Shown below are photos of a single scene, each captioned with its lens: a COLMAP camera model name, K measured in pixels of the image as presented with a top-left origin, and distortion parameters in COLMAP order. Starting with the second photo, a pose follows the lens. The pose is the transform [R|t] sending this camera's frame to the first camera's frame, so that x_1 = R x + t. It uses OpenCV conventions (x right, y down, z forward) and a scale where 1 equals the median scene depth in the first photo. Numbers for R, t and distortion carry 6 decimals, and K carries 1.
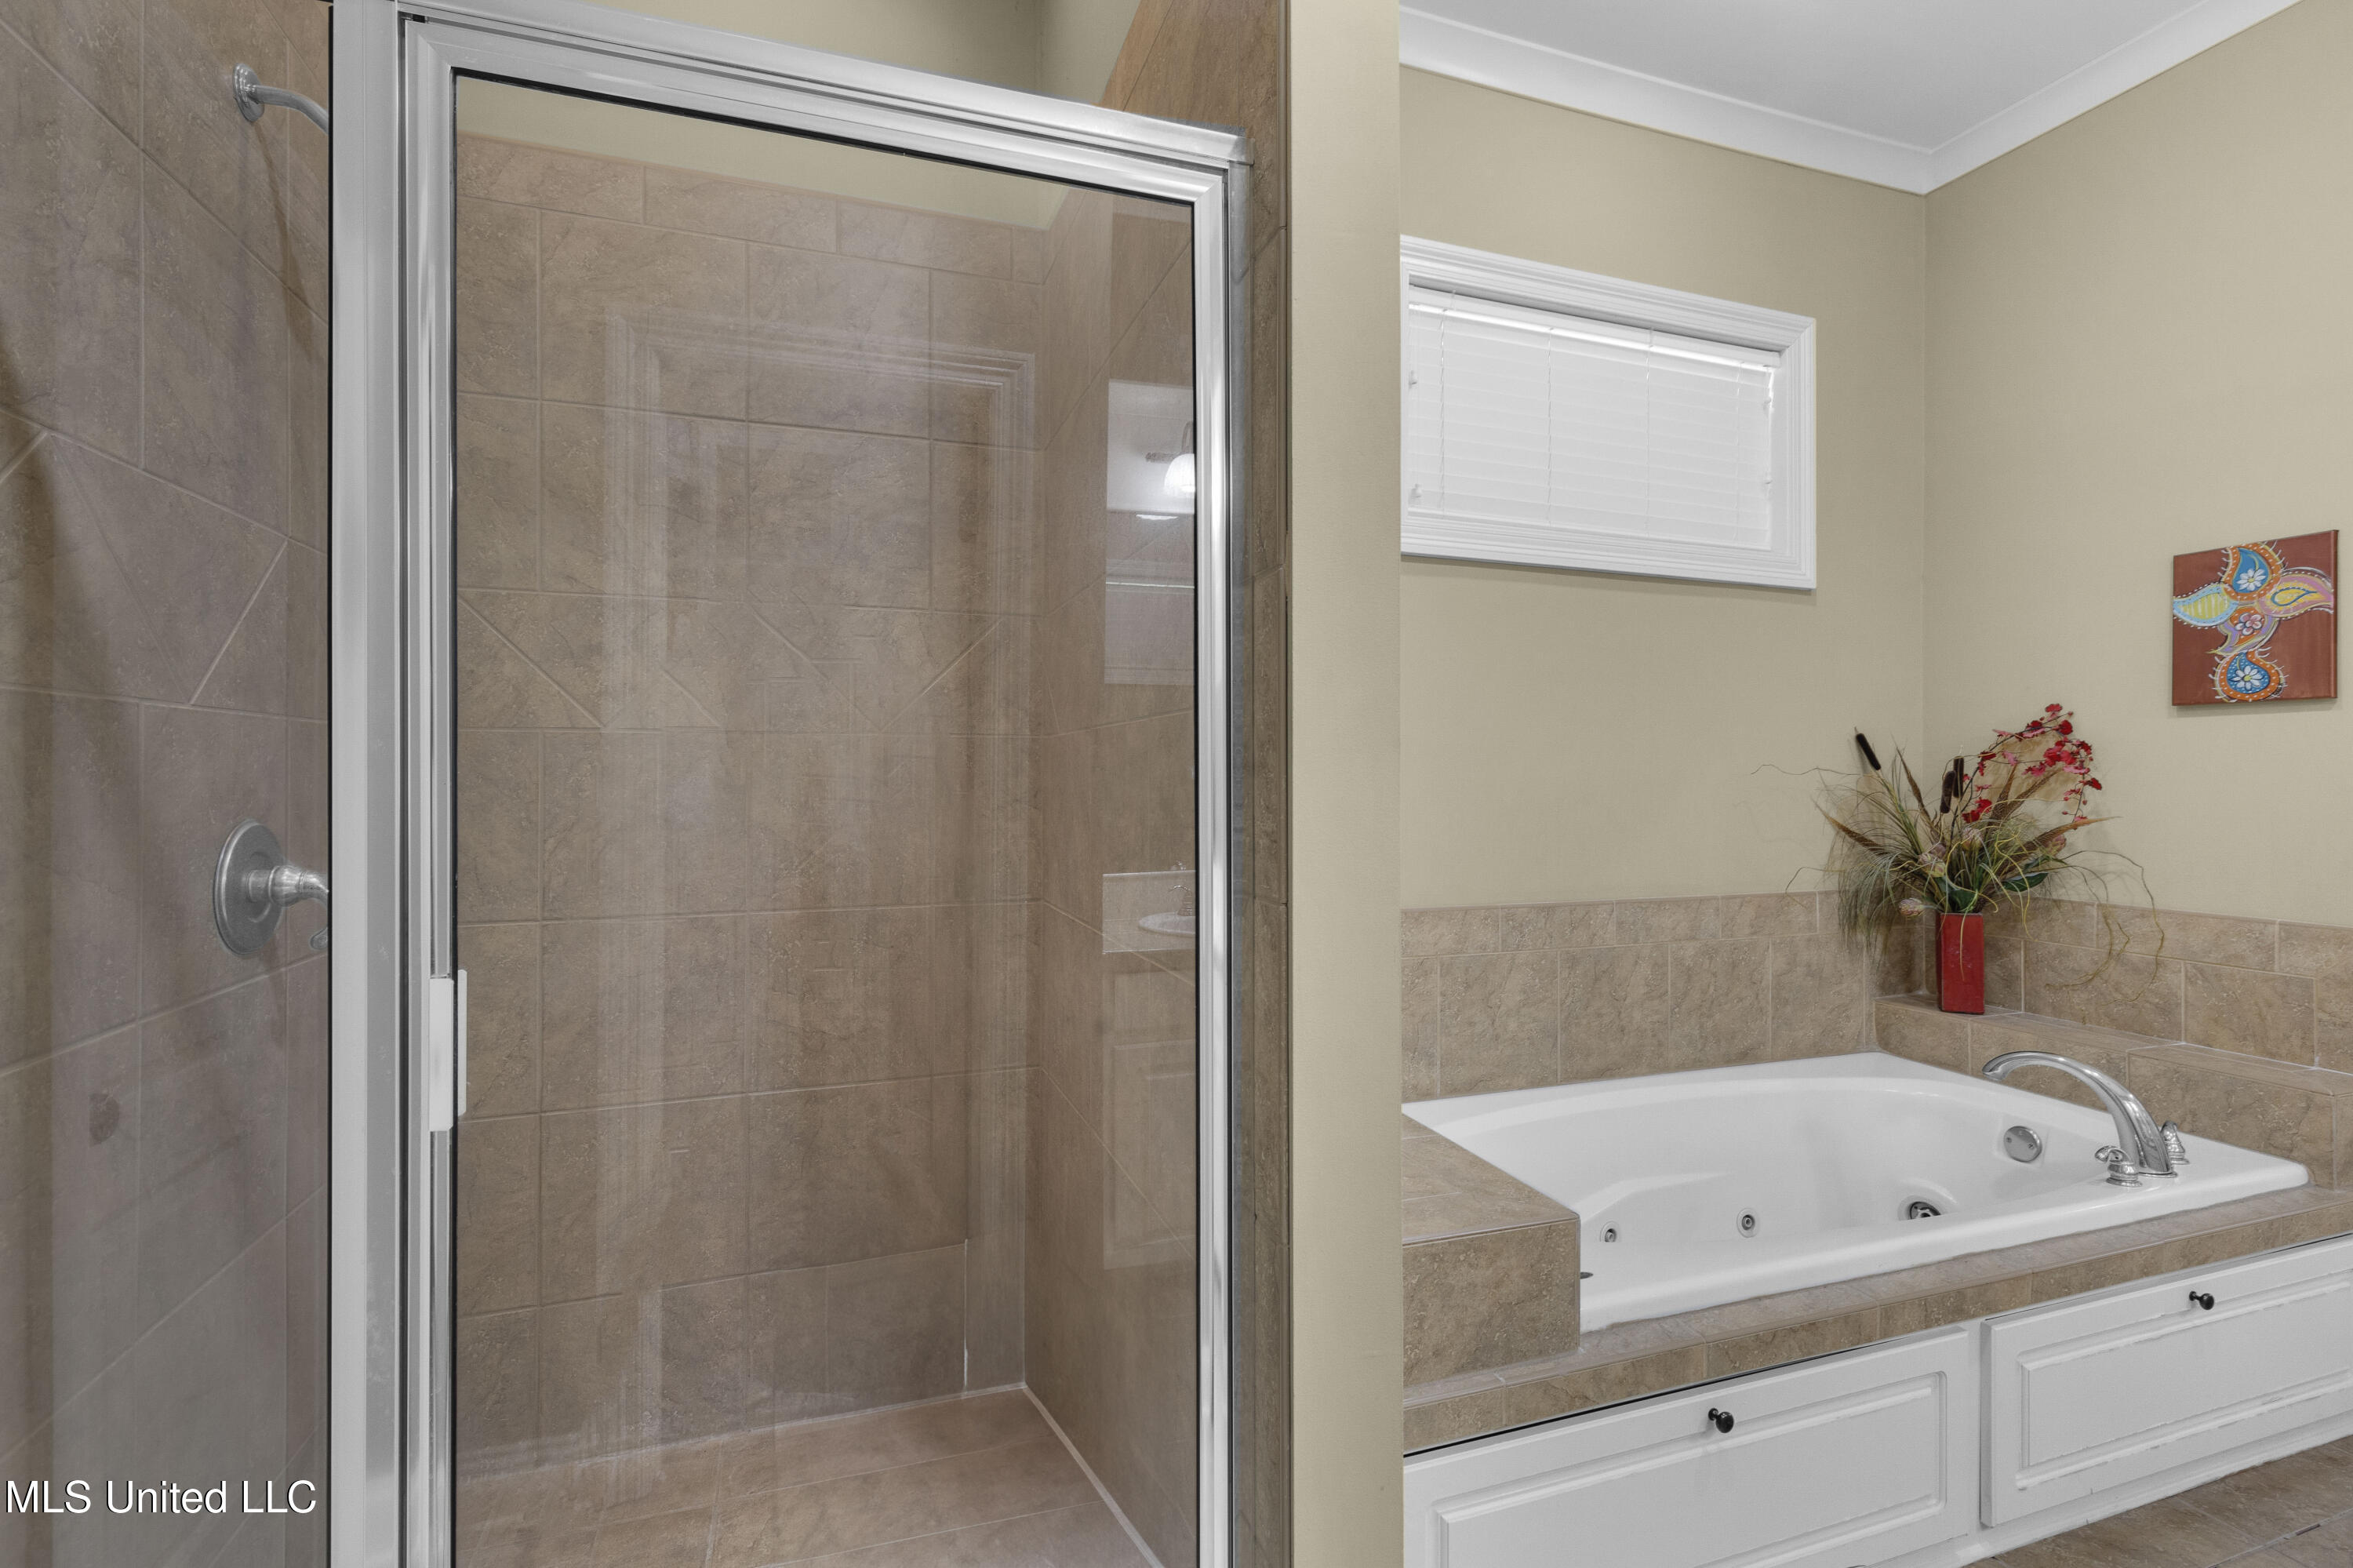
lens RADIAL K [[1061.2, 0, 1166.8], [0, 1061.2, 776.2], [0, 0, 1]] dist [-0.004067, -0.000748]
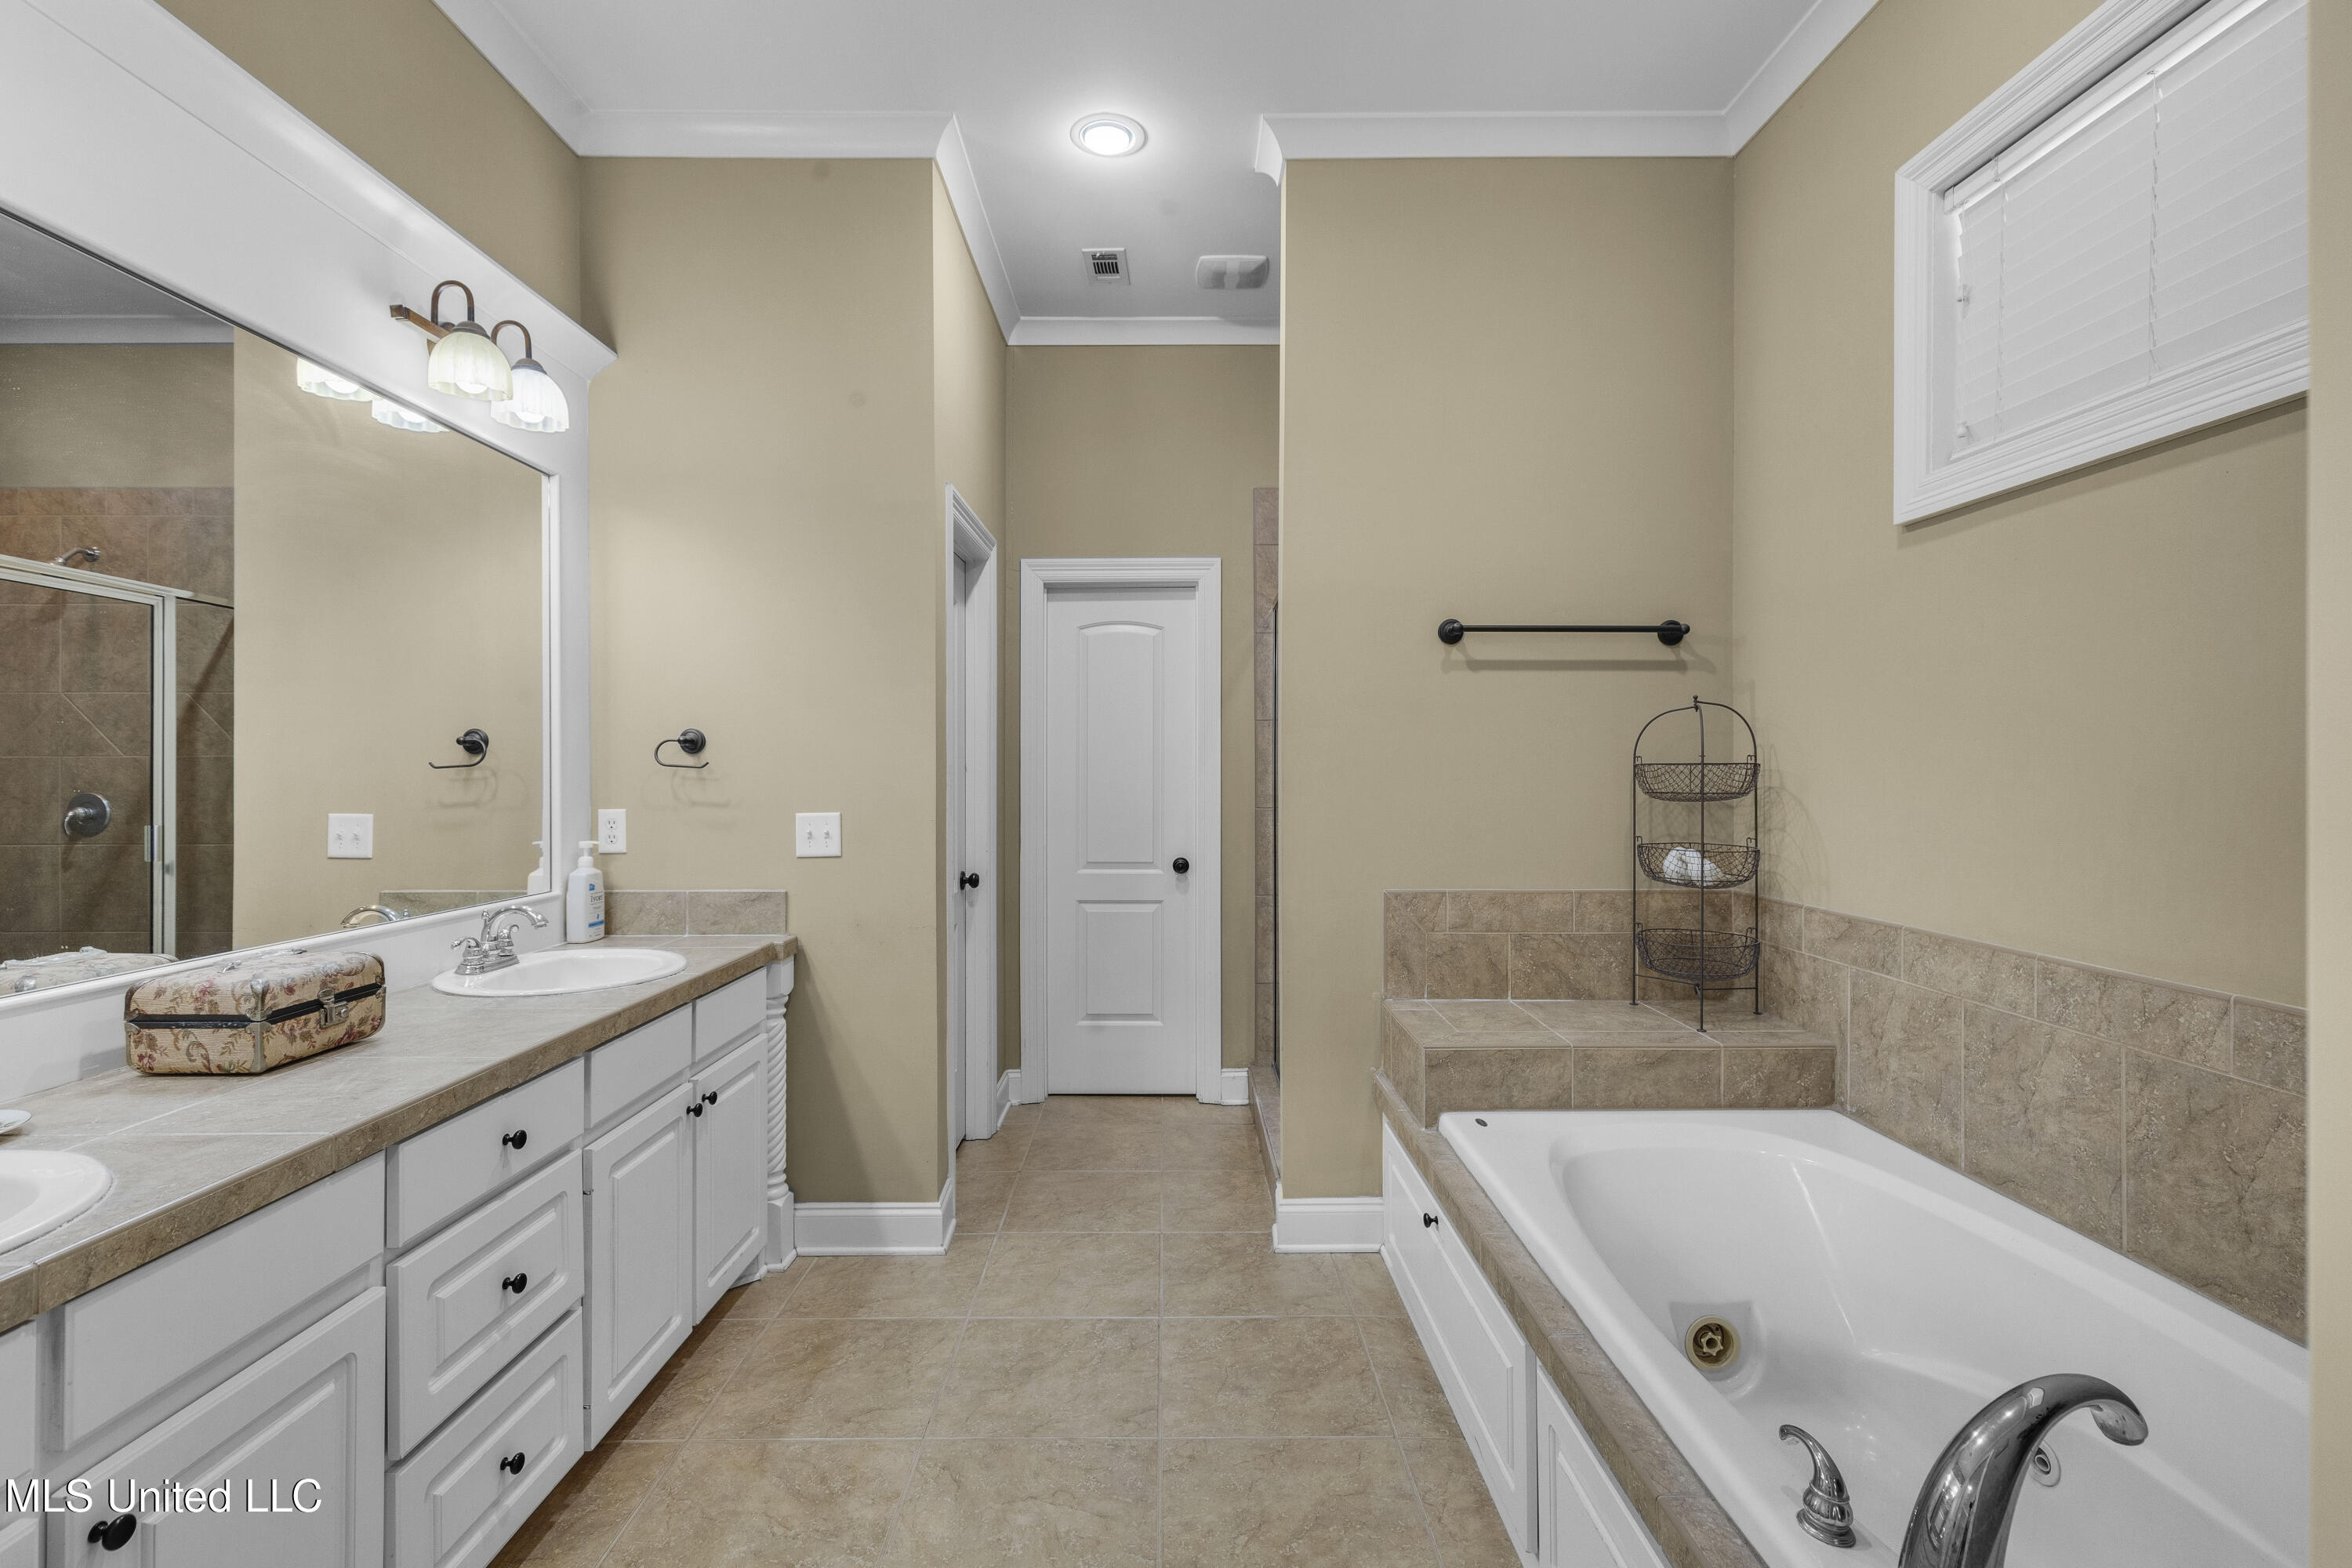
lens RADIAL K [[1060.7, 0, 1171.7], [0, 1060.7, 776.4], [0, 0, 1]] dist [-0.004067, -0.000748]
pose [[-0.312250, 0.001330, -0.949999, 1.192156], [-0.006857, 0.999970, 0.003654, 0.000356], [0.949975, 0.007655, -0.312232, 0.661599]]
